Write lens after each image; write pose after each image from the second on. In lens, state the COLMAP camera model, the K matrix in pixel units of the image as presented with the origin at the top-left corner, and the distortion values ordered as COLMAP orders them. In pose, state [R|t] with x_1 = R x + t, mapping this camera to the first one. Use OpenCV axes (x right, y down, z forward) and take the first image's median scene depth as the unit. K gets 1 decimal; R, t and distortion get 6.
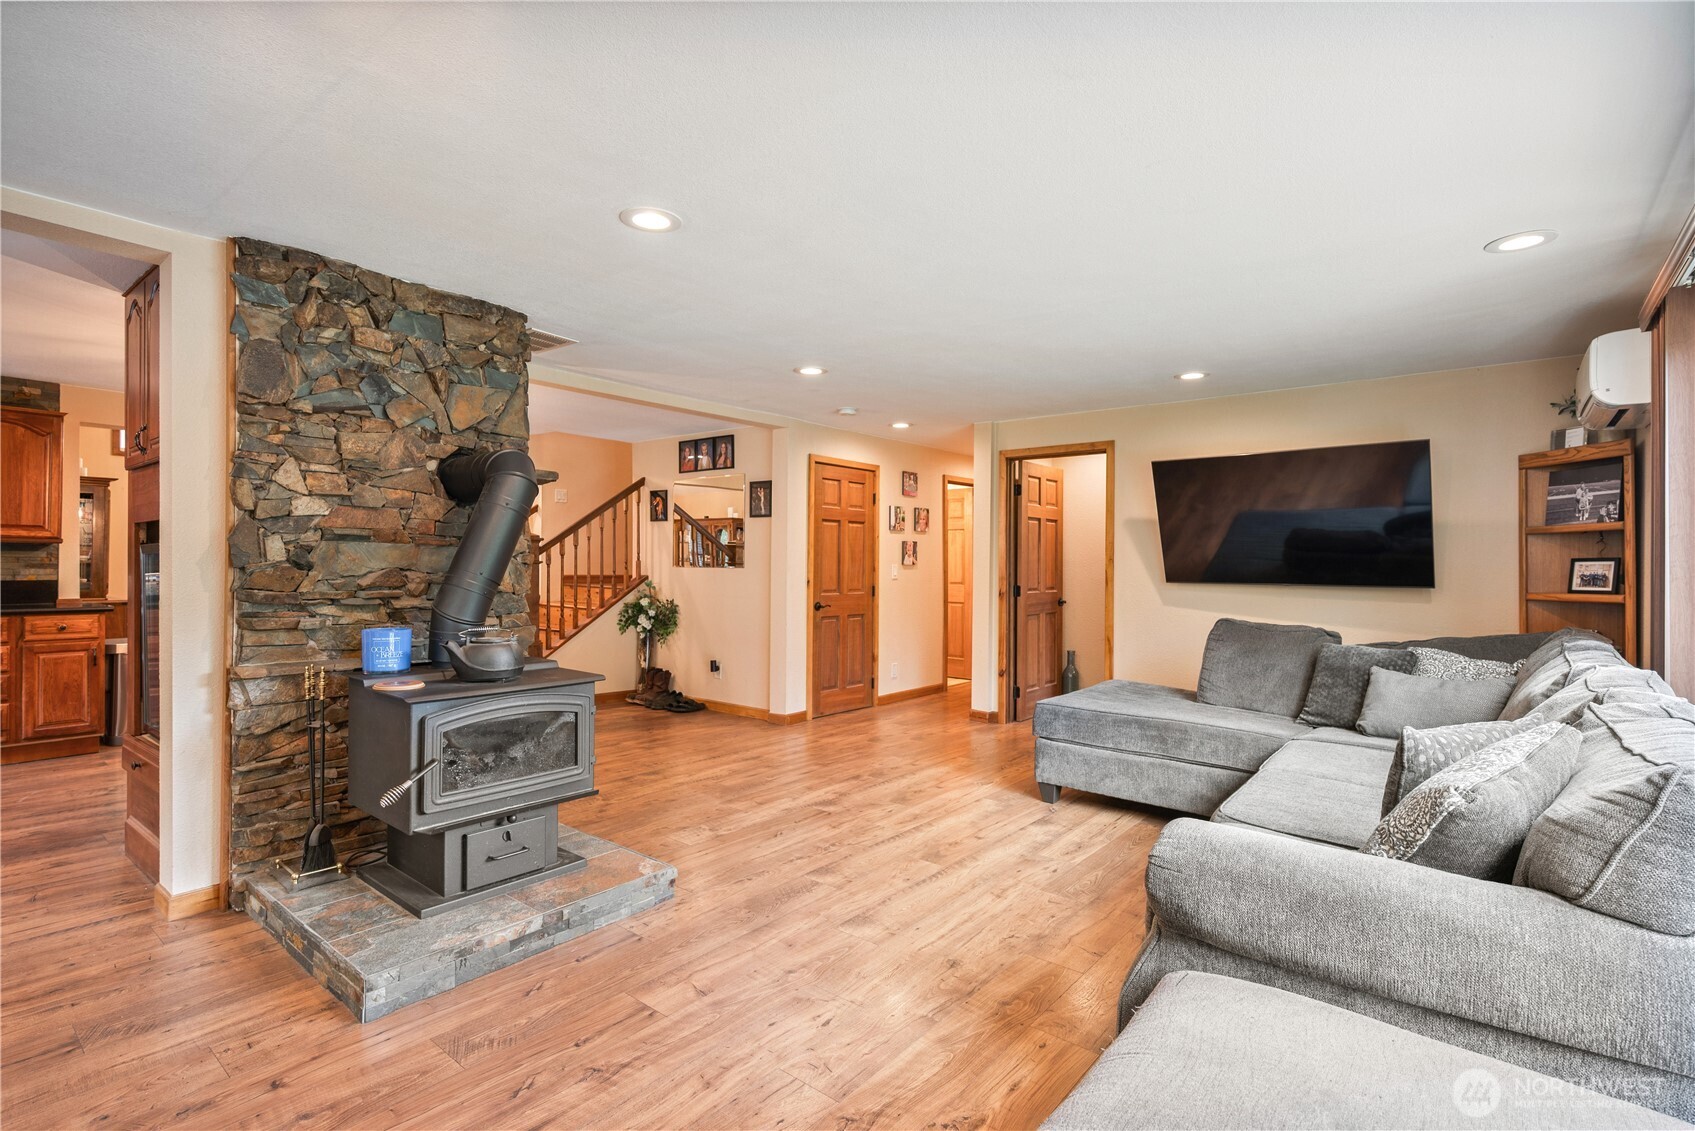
lens RADIAL K [[805.2, 0, 843.6], [0, 805.2, 564.9], [0, 0, 1]] dist [0.000274, -0.000864]
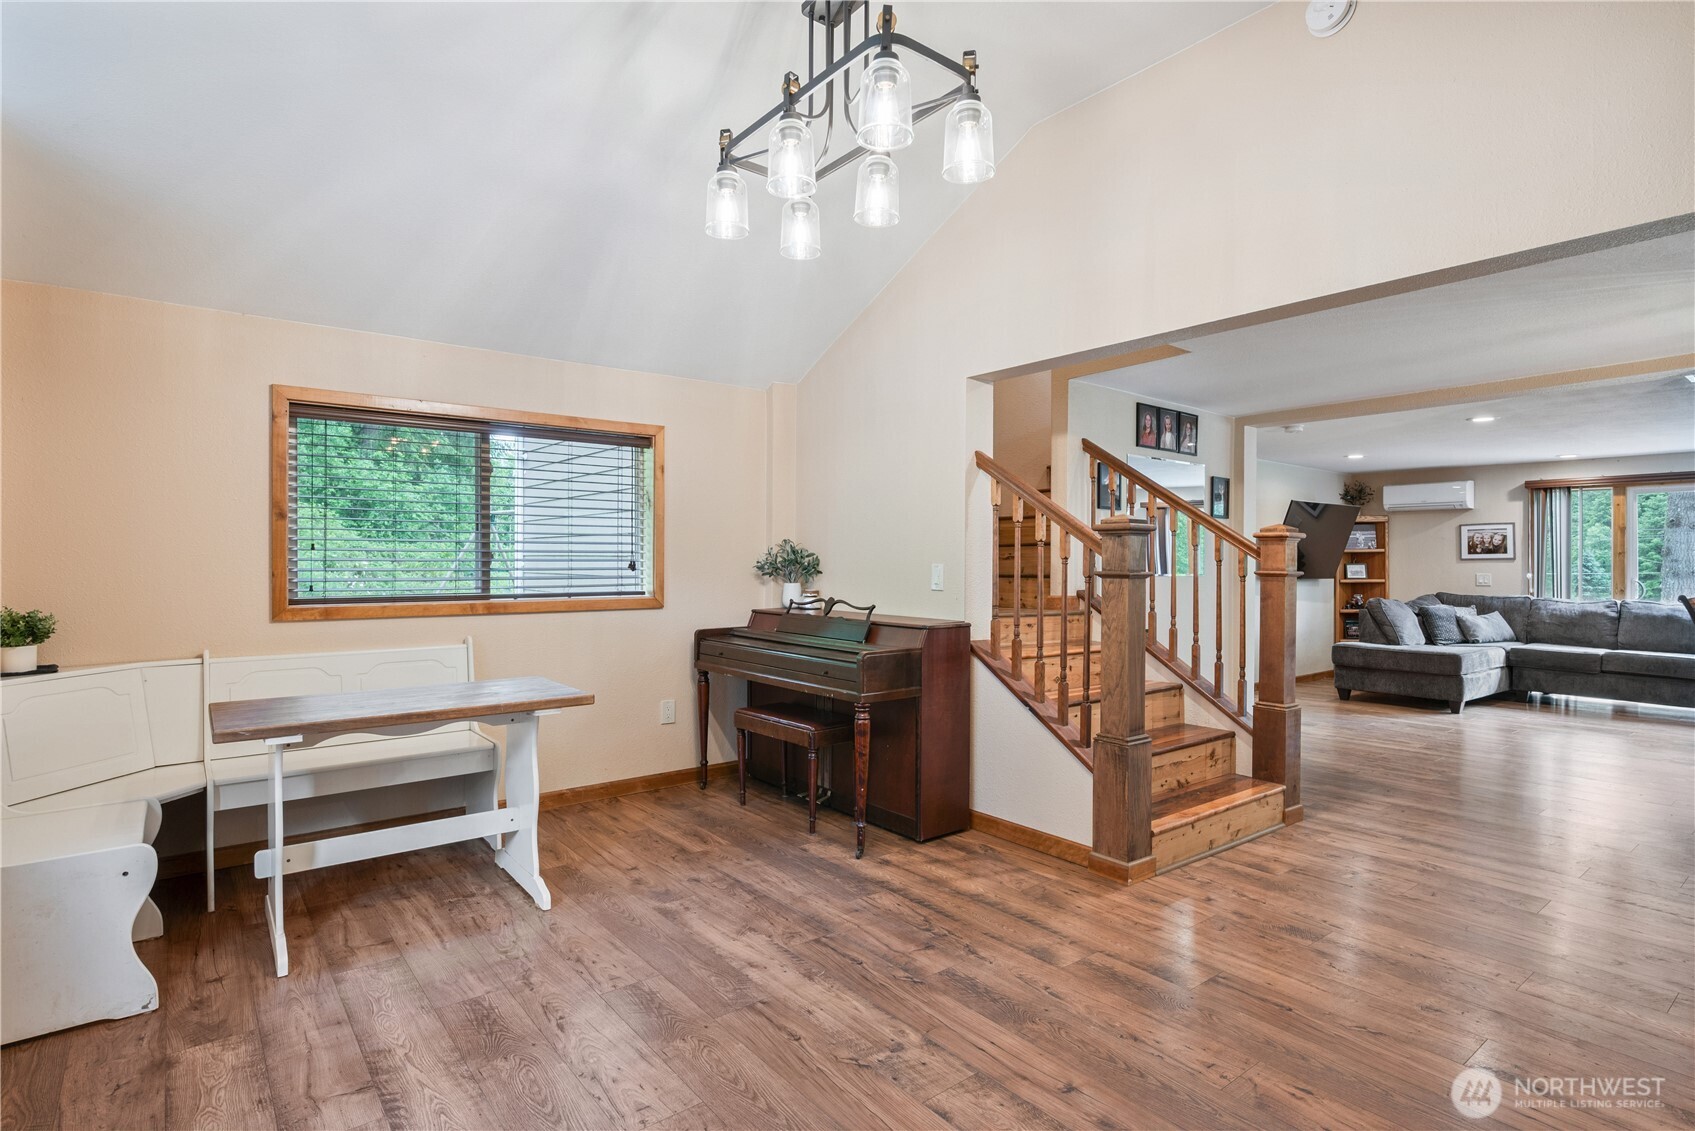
lens RADIAL K [[846.1, 0, 855.8], [0, 846.1, 564.8], [0, 0, 1]] dist [-0.002153, 0.000054]
pose [[0.193114, -0.007677, 0.981146, -1.617831], [-0.000933, 0.999967, 0.008008, -0.022081], [-0.981176, -0.002462, 0.193100, 1.786599]]
